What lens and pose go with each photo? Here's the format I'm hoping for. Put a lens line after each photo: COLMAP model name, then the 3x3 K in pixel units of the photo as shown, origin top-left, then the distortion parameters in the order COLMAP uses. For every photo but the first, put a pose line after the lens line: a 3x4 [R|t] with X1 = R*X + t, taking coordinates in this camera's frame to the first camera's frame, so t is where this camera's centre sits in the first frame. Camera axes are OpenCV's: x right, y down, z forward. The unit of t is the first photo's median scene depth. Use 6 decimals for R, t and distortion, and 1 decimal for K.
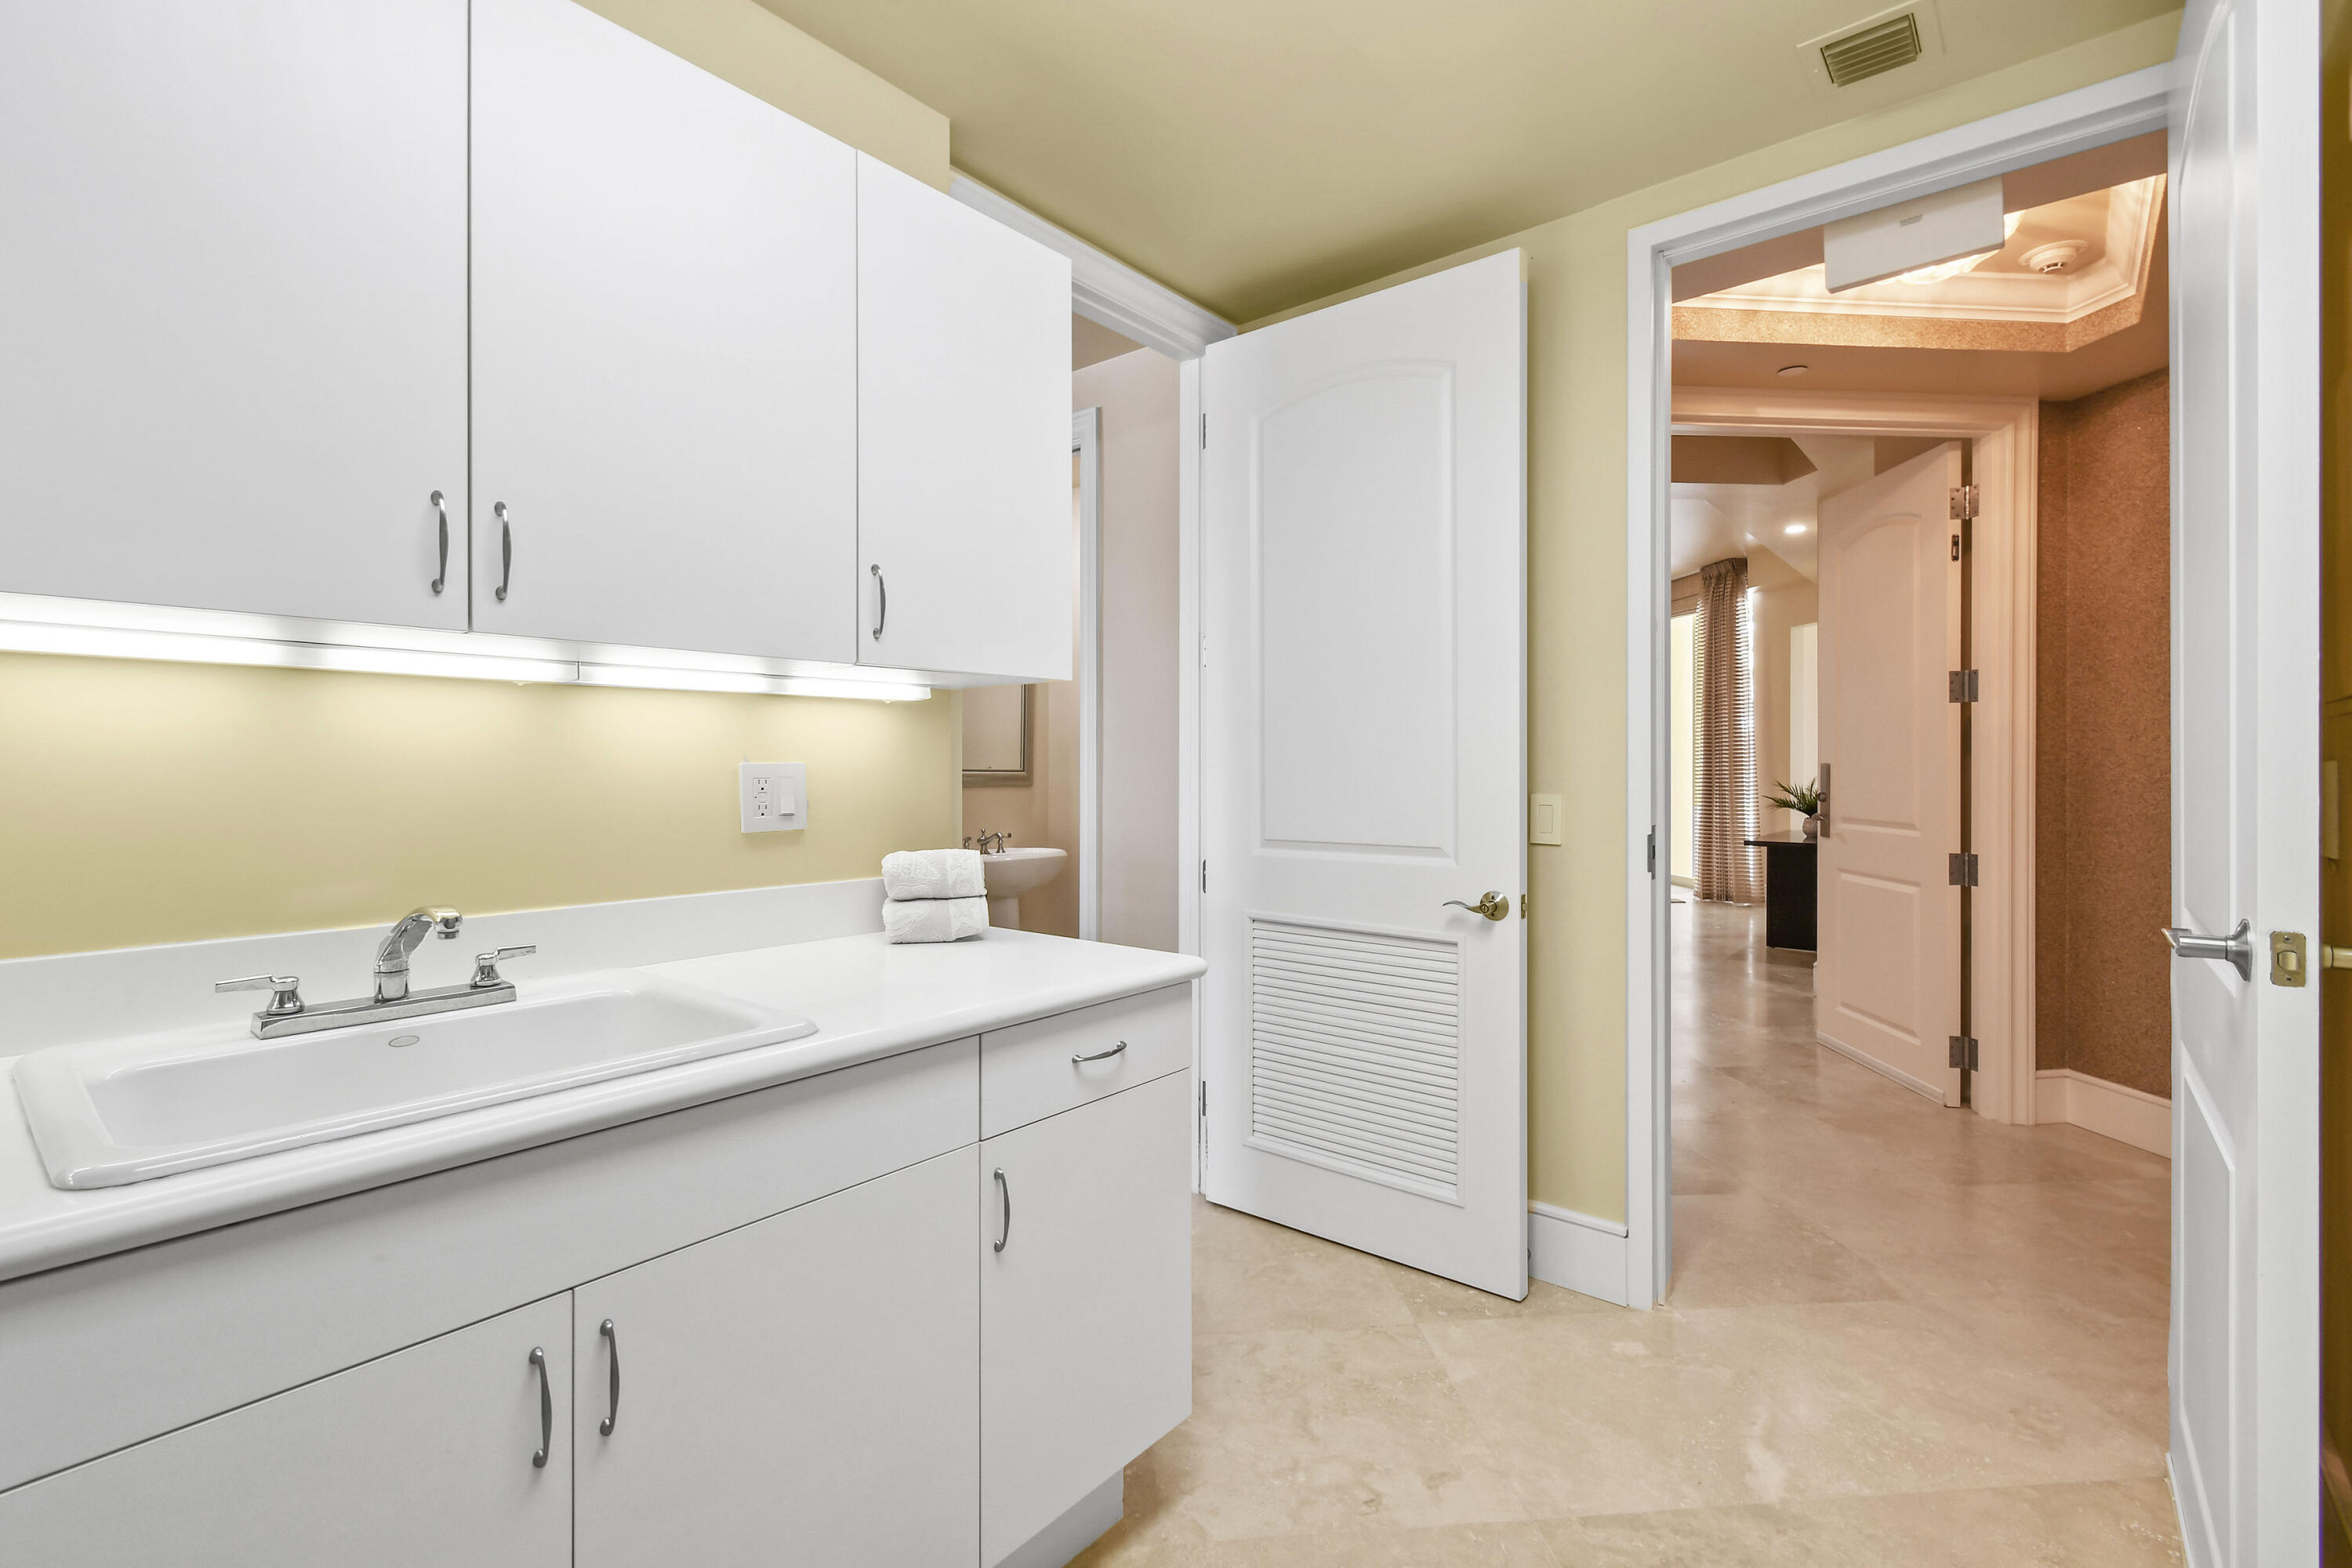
lens RADIAL K [[1049.1, 0, 1173.9], [0, 1049.1, 759.8], [0, 0, 1]] dist [-0.005359, -0.000781]
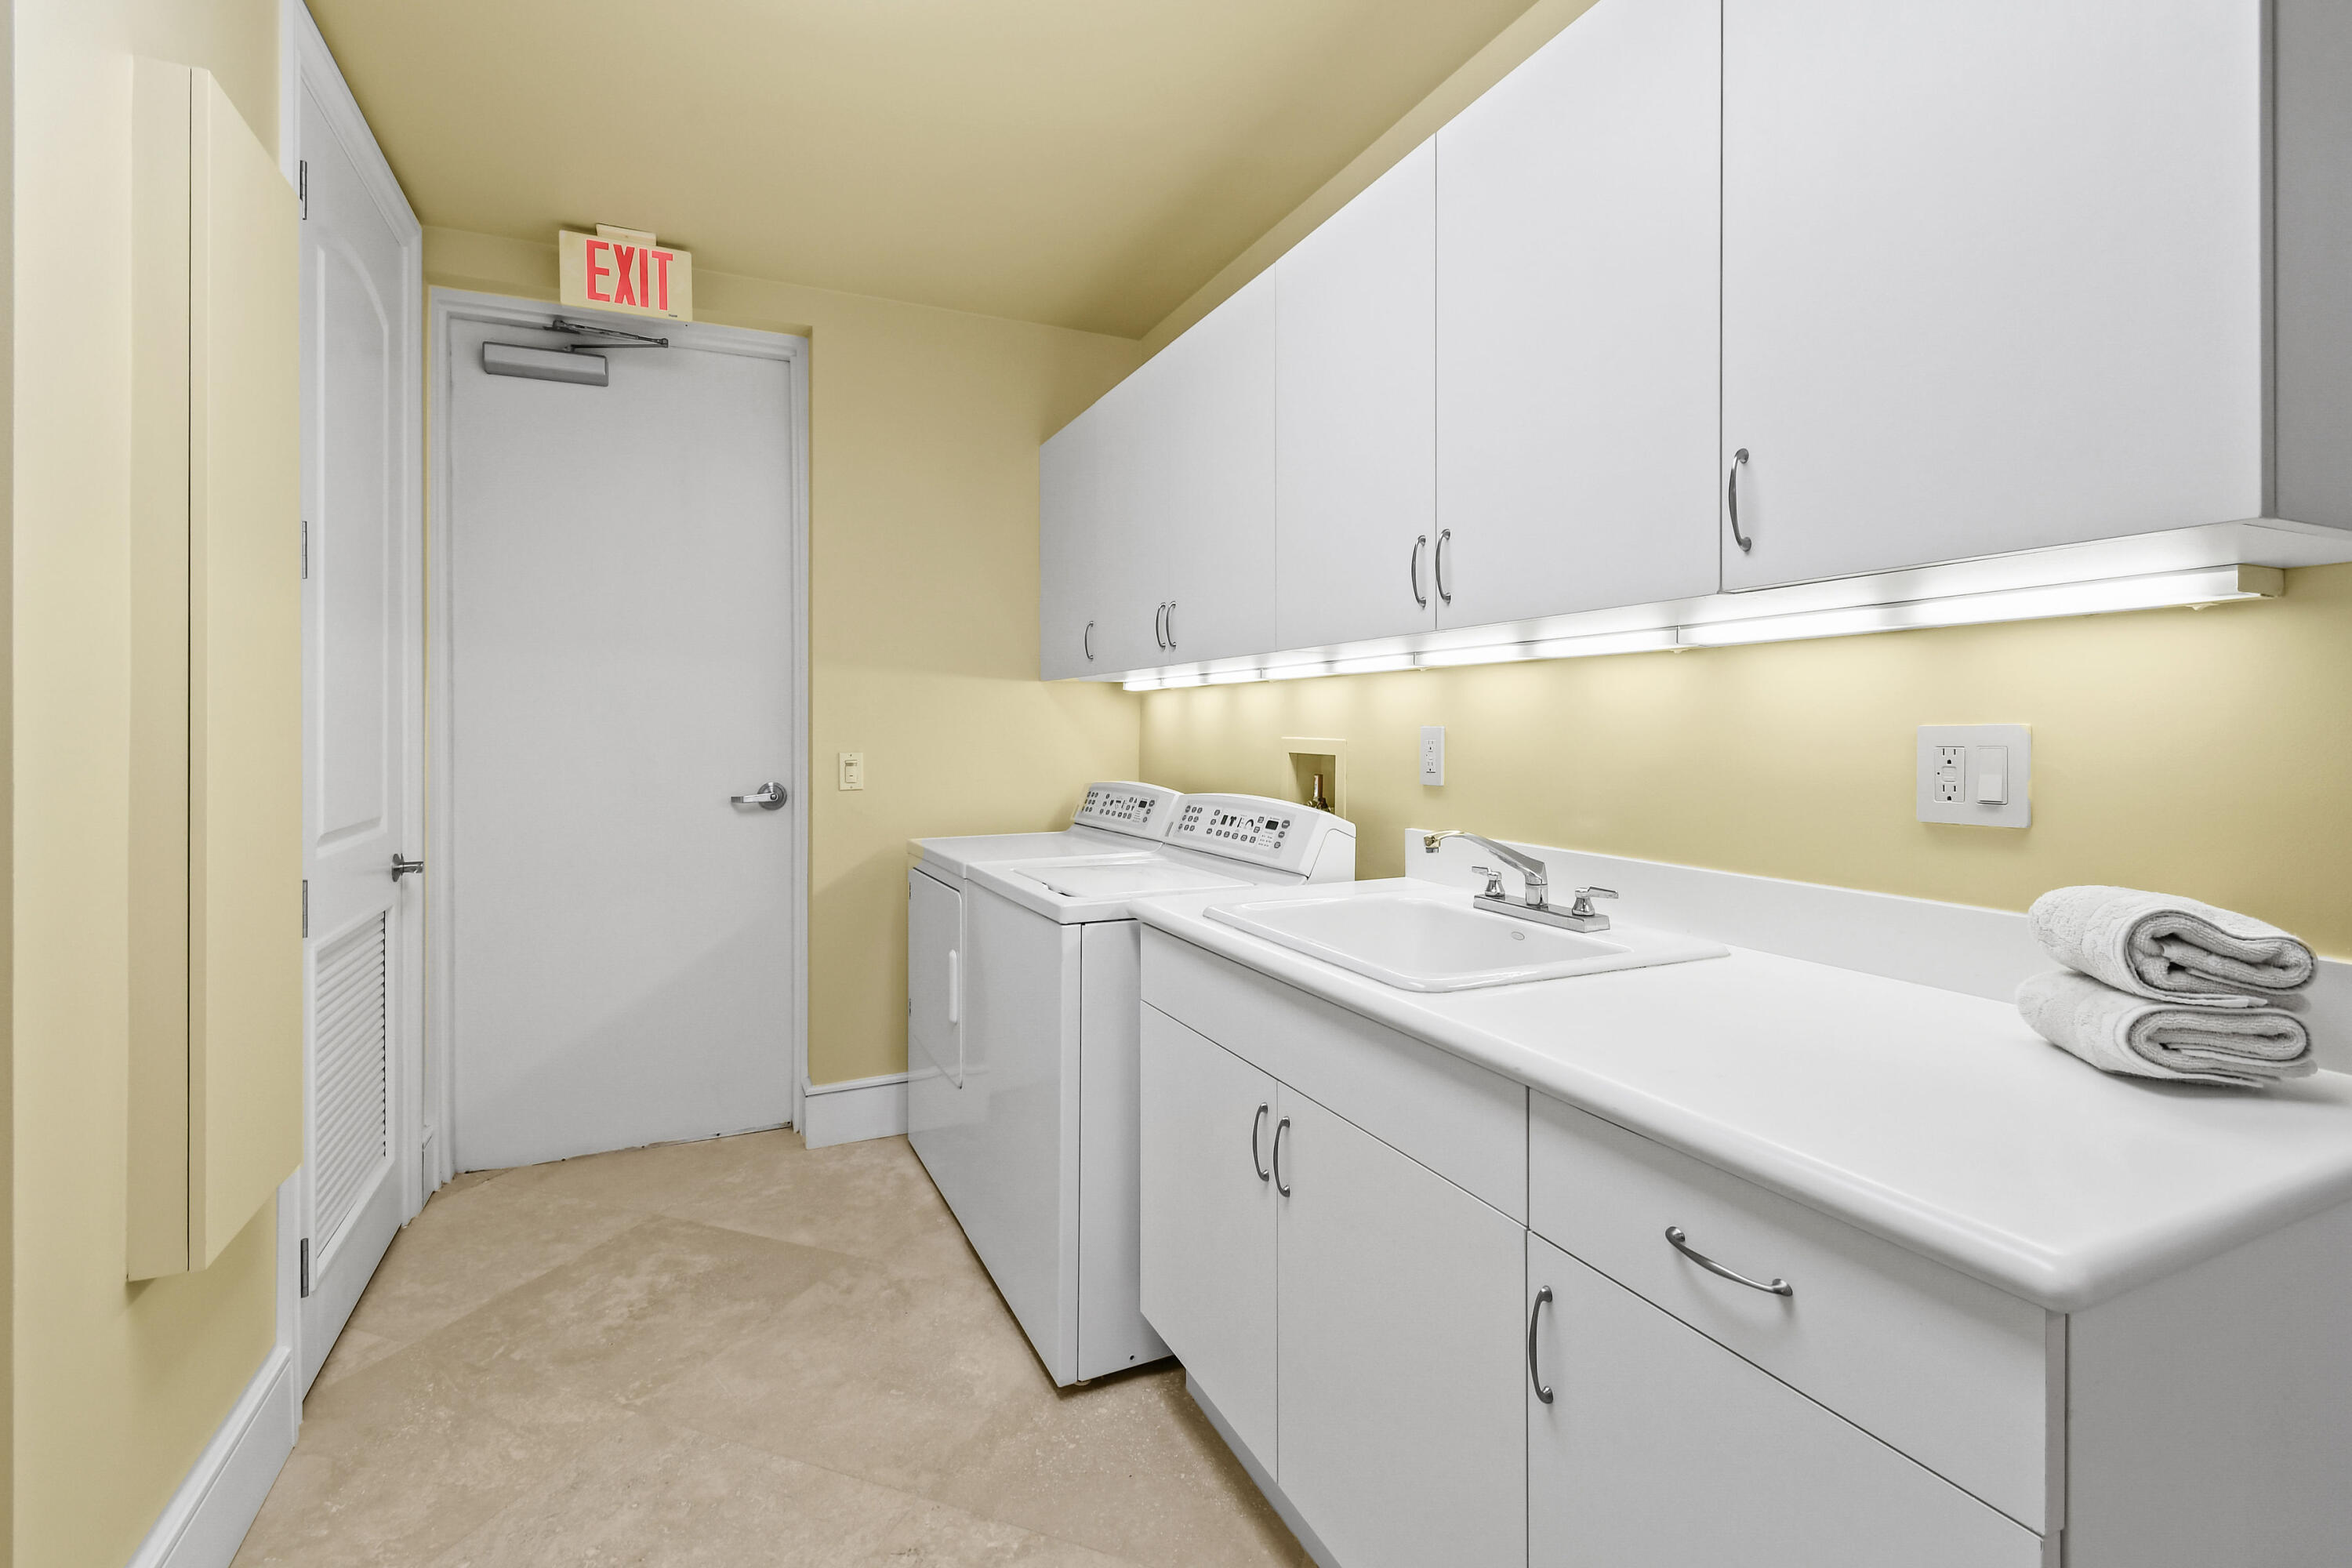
lens RADIAL K [[1058.2, 0, 1184.9], [0, 1058.2, 753.2], [0, 0, 1]] dist [0.001142, -0.000016]
pose [[-0.433751, 0.026796, -0.900634, 0.520313], [0.009591, 0.999638, 0.025122, -0.000930], [0.900982, 0.002259, -0.433852, 0.948057]]
